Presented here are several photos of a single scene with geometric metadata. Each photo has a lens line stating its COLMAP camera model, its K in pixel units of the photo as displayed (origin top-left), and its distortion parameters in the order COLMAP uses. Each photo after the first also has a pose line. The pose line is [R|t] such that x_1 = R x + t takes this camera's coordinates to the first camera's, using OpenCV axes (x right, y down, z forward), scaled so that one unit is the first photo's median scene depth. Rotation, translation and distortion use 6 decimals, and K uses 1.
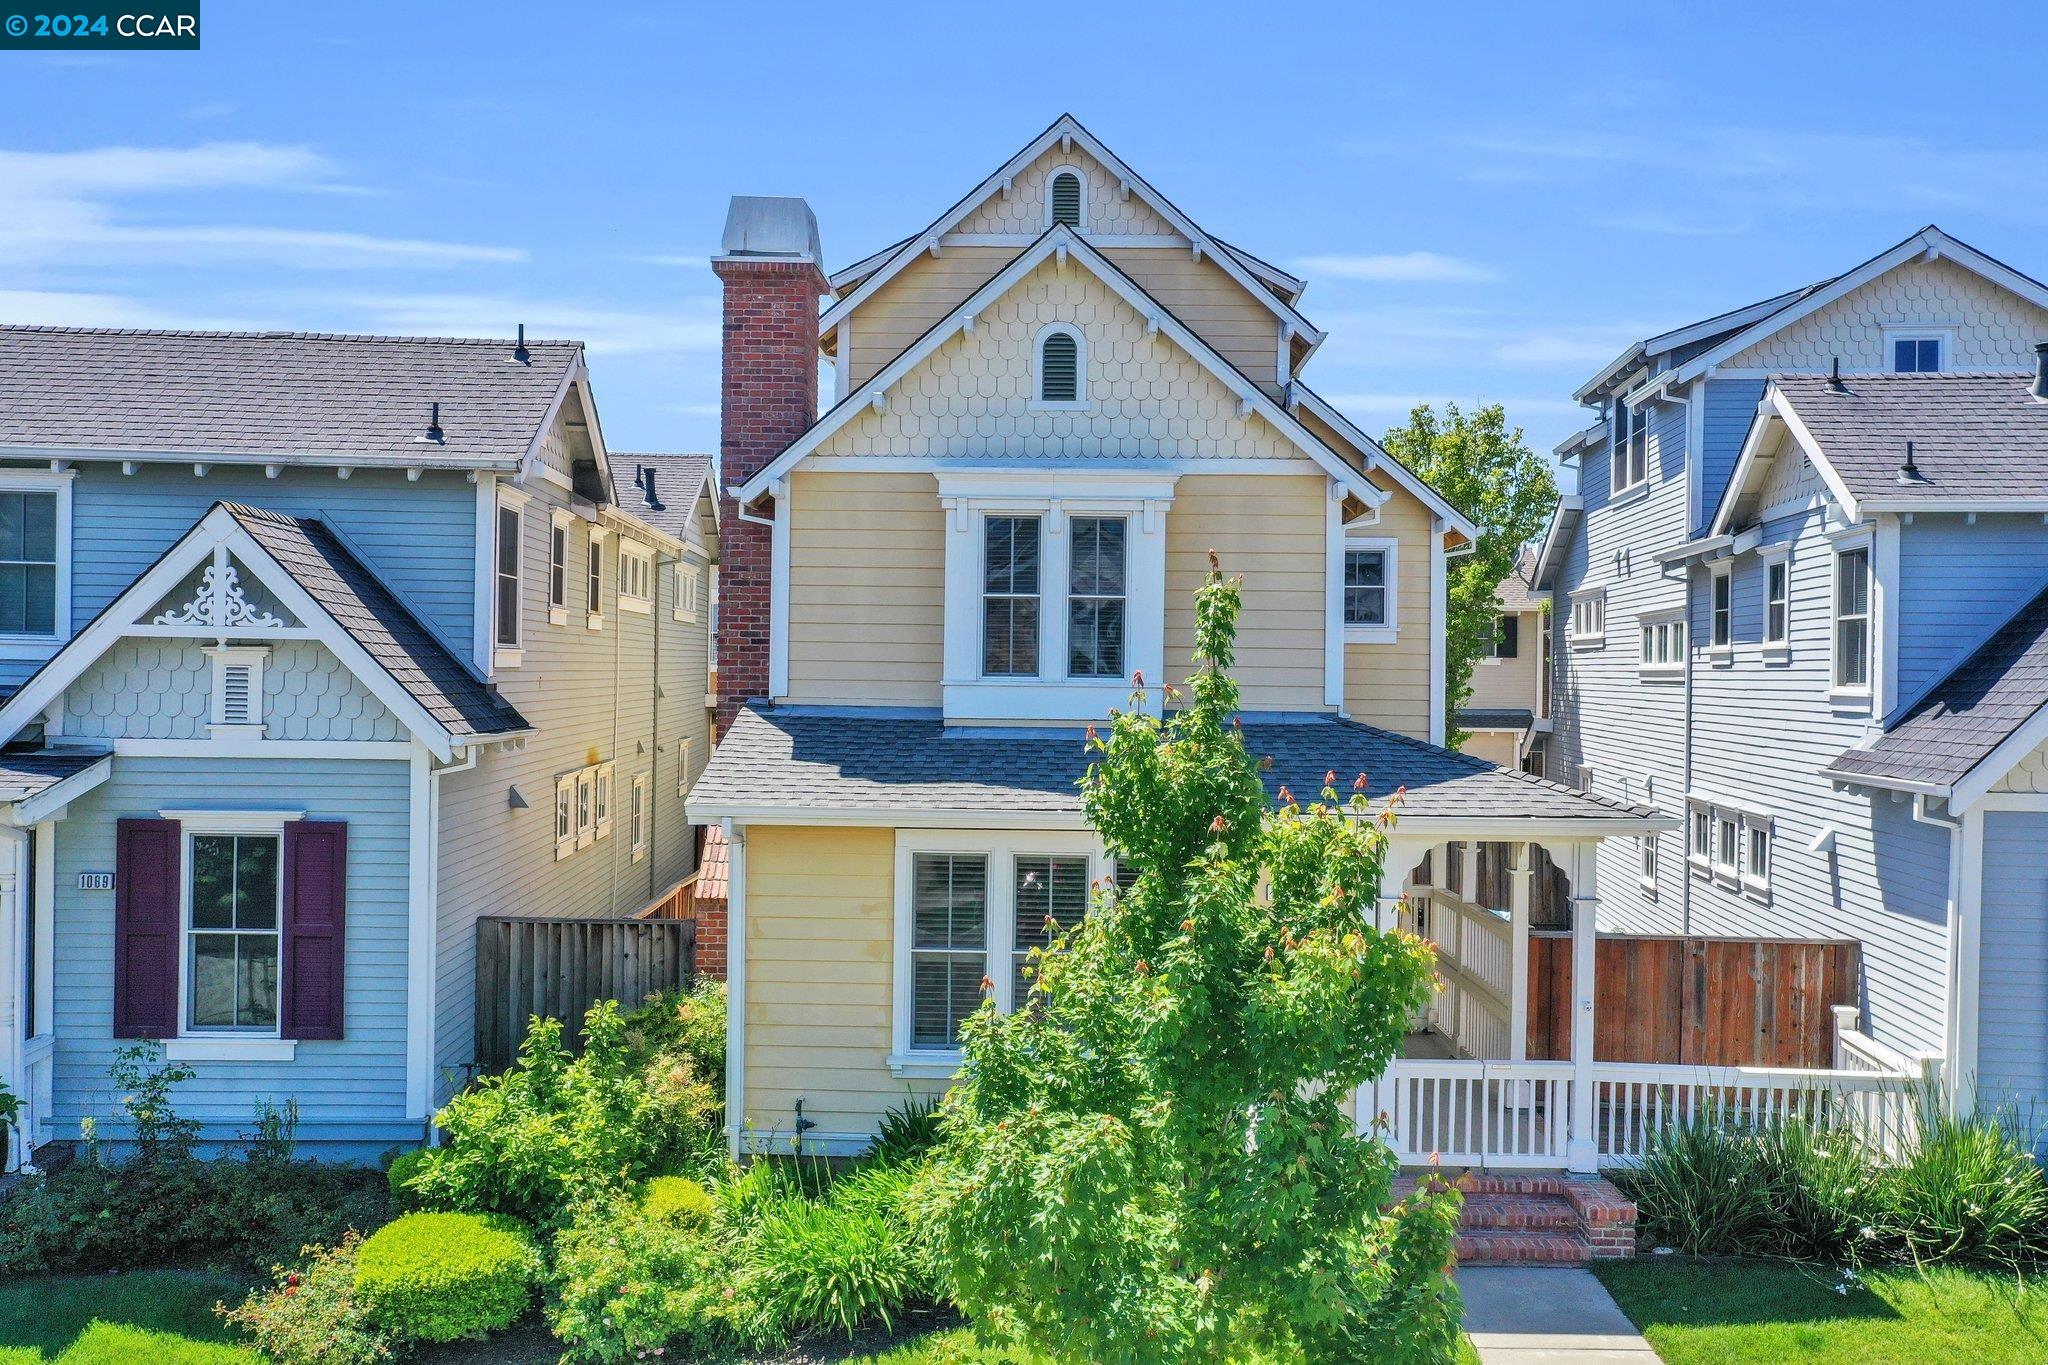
lens RADIAL K [[1610.9, 0, 1030.4], [0, 1610.9, 675.5], [0, 0, 1]] dist [-0.007710, -0.000685]
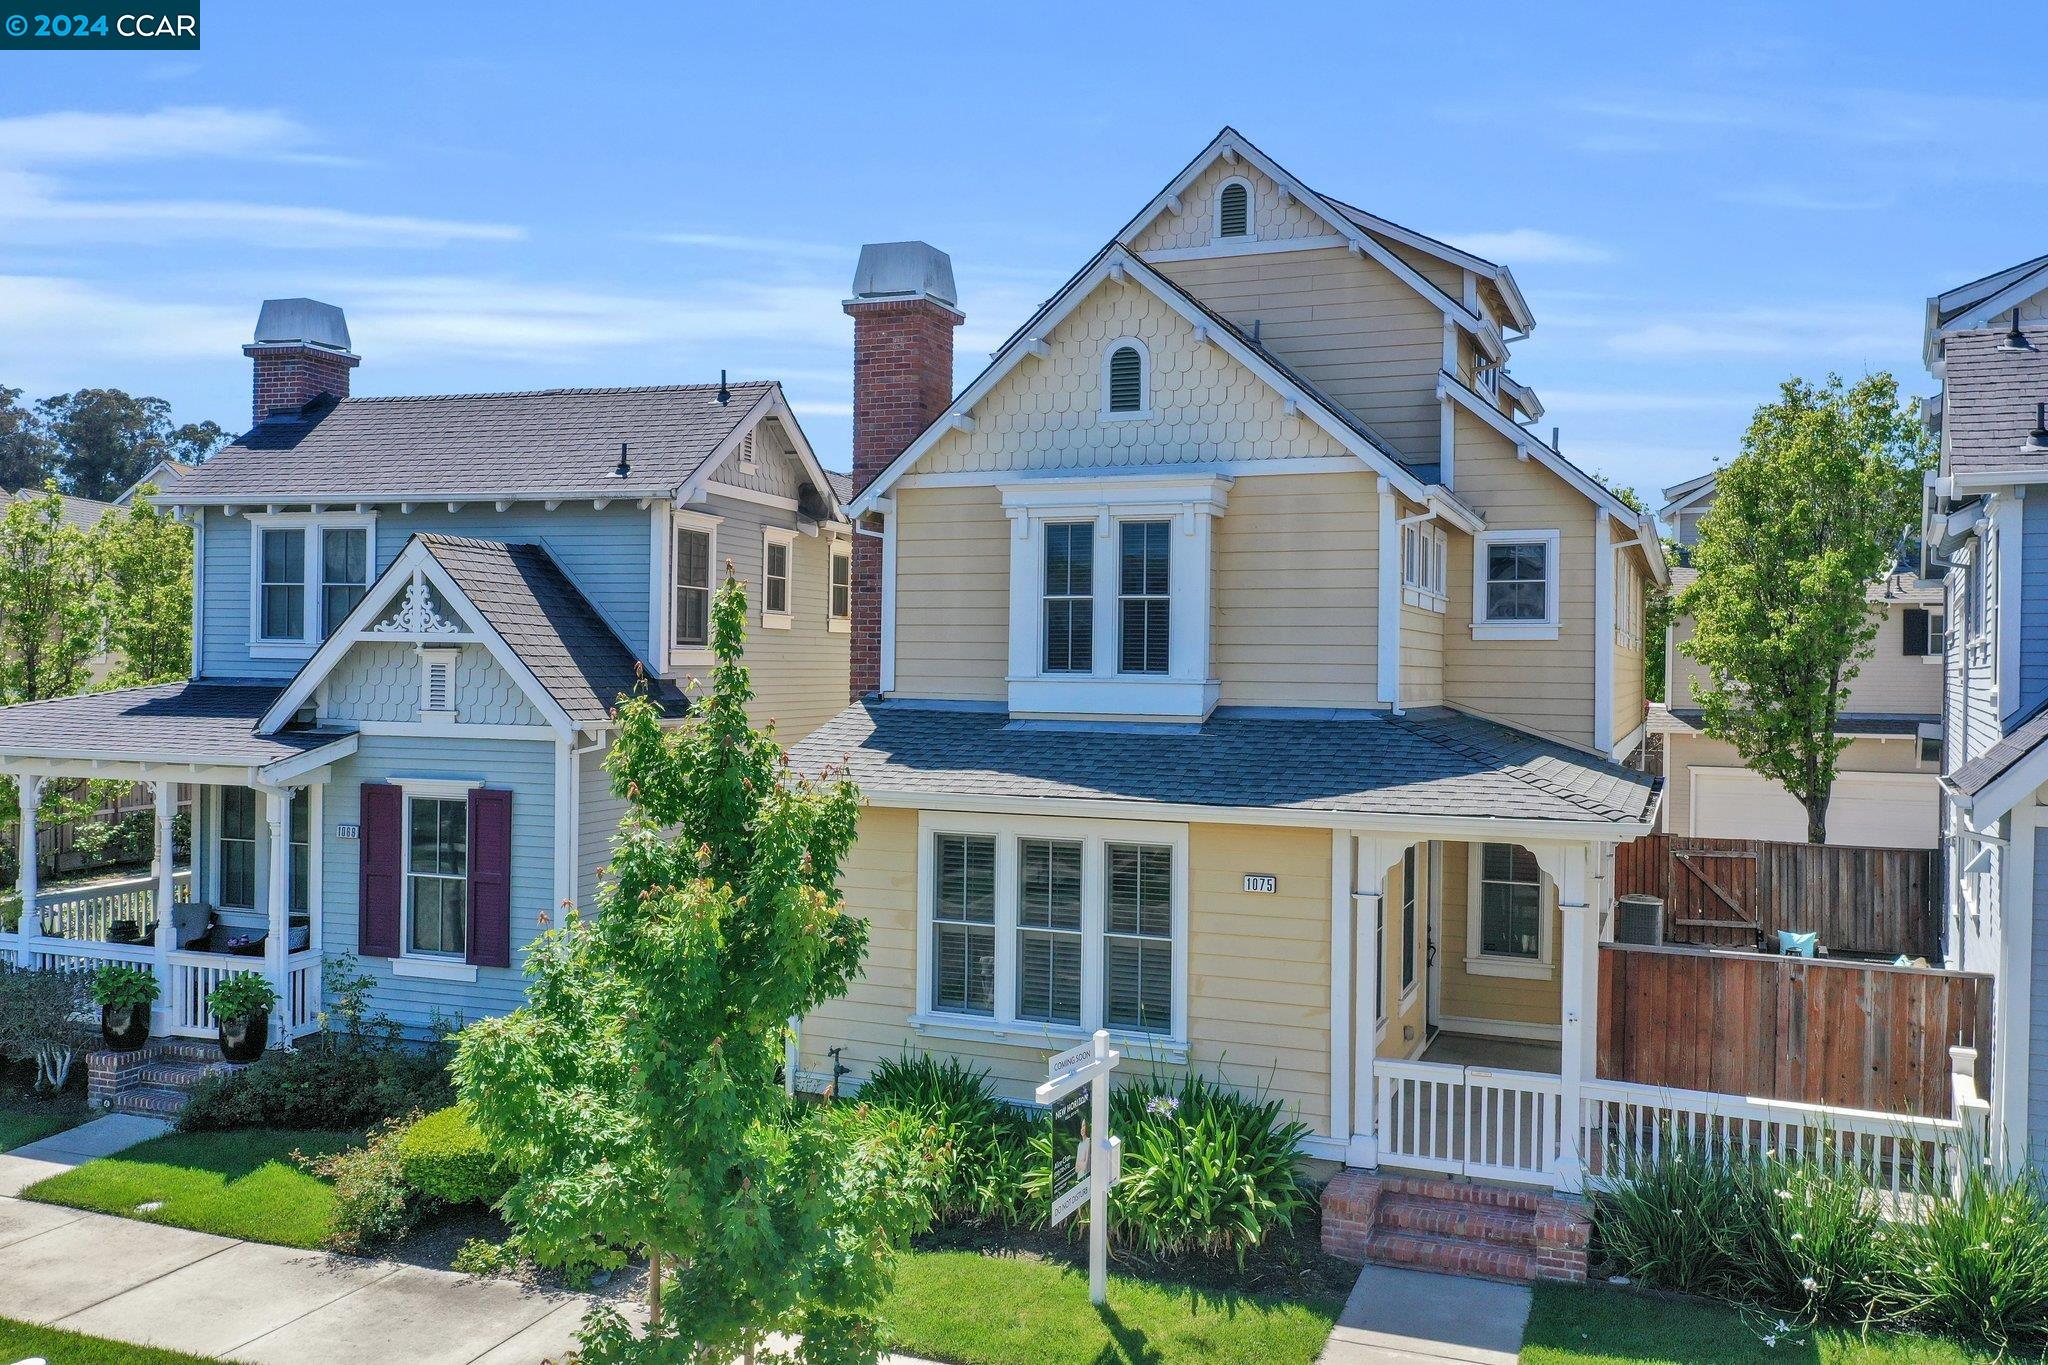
lens RADIAL K [[1610.9, 0, 1030.4], [0, 1610.9, 675.5], [0, 0, 1]] dist [-0.007710, -0.000685]
pose [[0.933422, 0.000678, -0.358779, 0.347997], [-0.001095, 0.999999, -0.000959, 0.003280], [0.358778, 0.001289, 0.933422, -0.005413]]
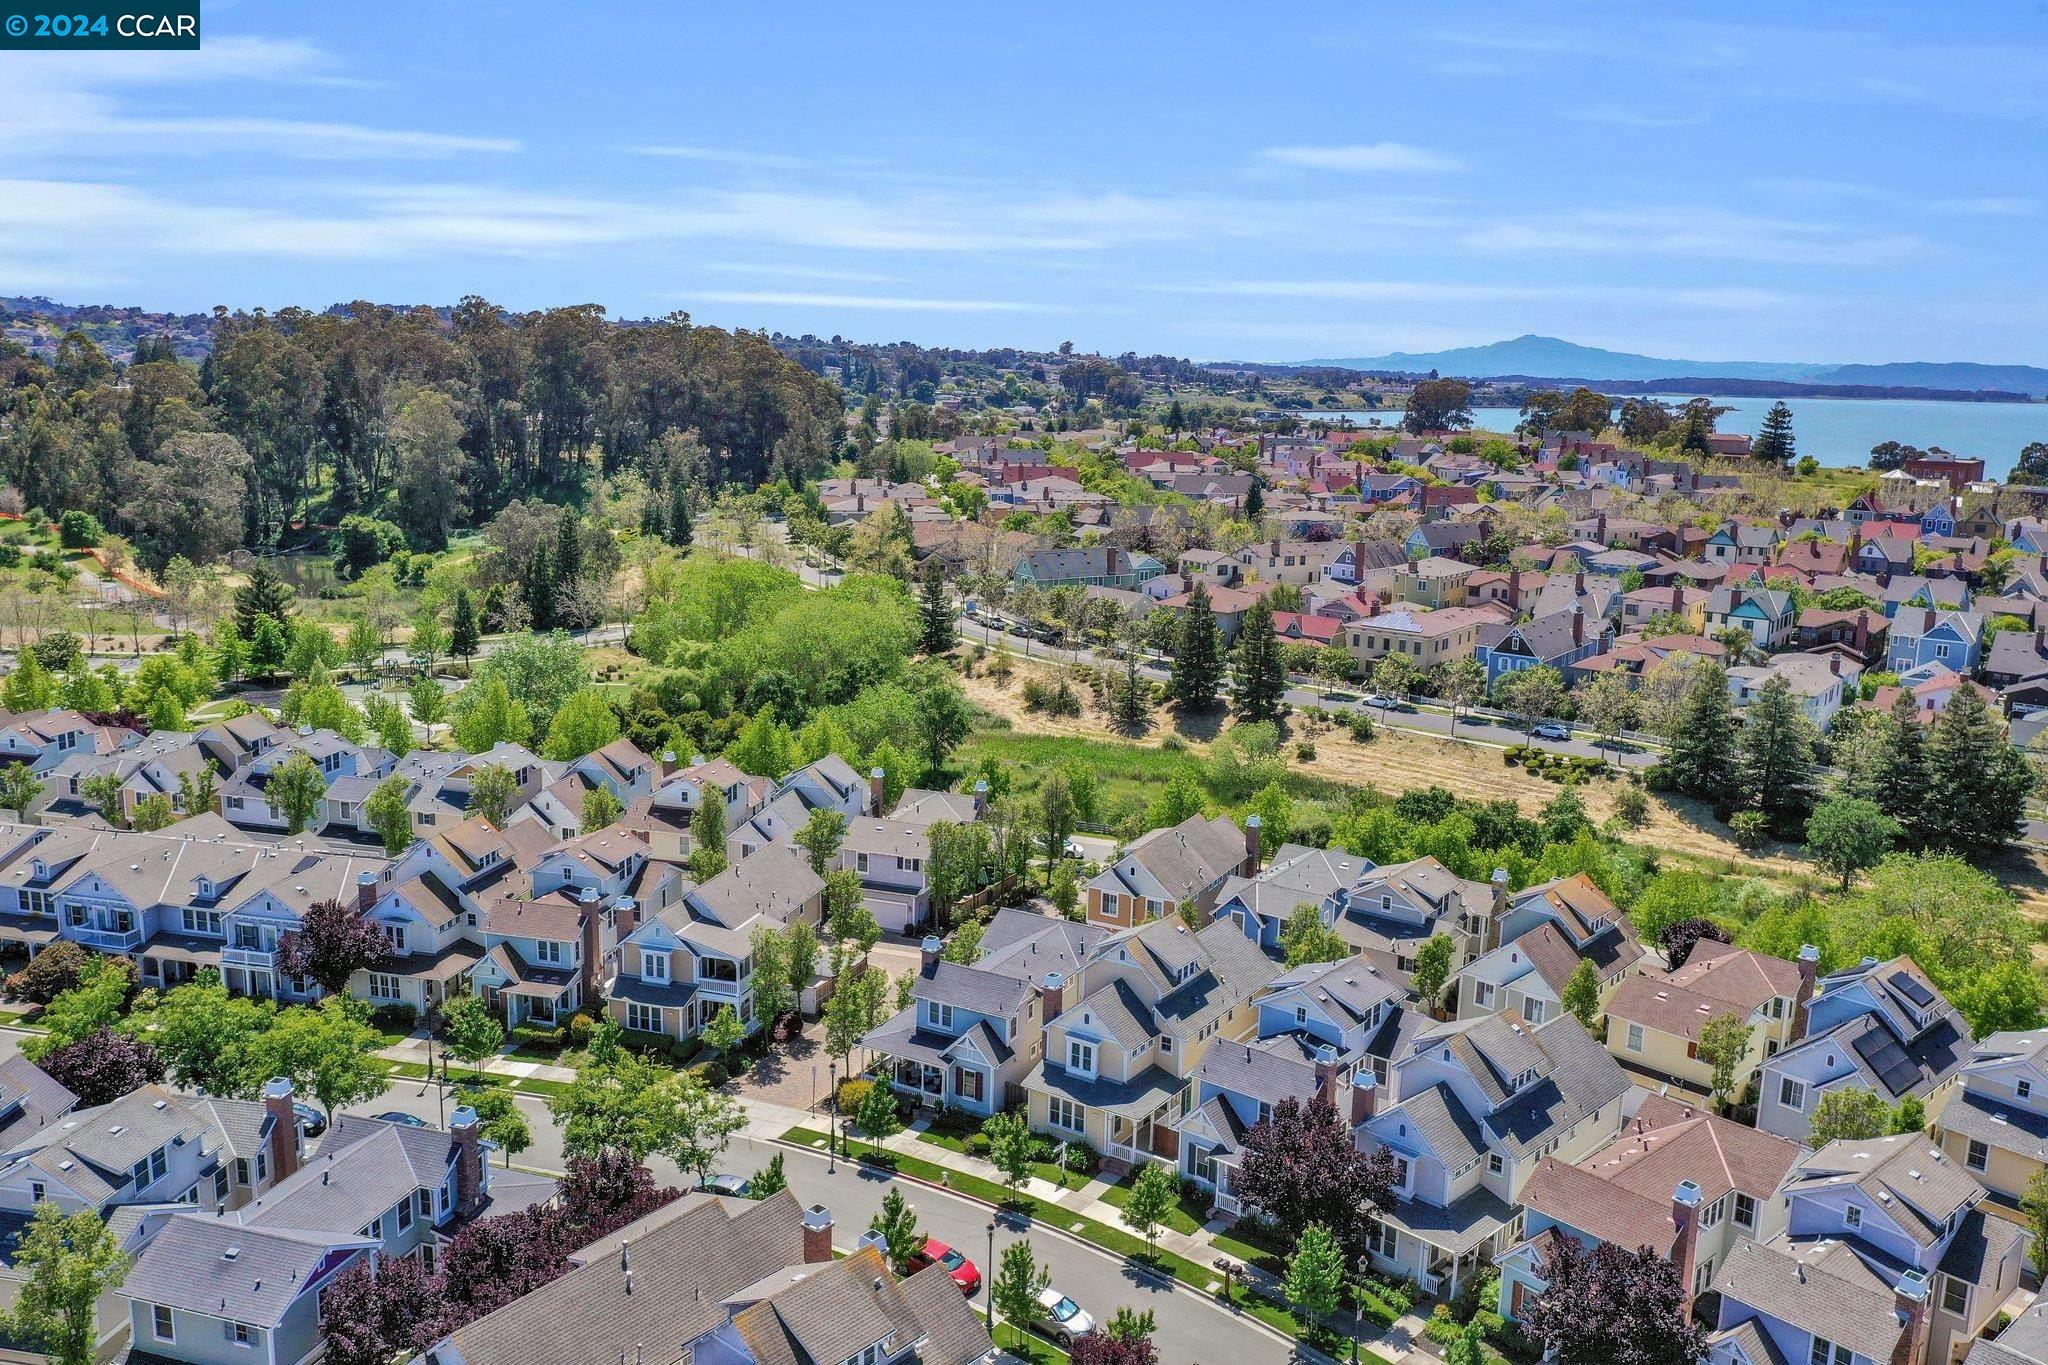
lens RADIAL K [[1610.9, 0, 1030.4], [0, 1610.9, 675.5], [0, 0, 1]] dist [-0.007710, -0.000685]
pose [[0.847717, 0.105338, -0.519884, 2.978231], [-0.012862, 0.983878, 0.178378, -2.649734], [0.530292, -0.144527, 0.835405, -4.177573]]
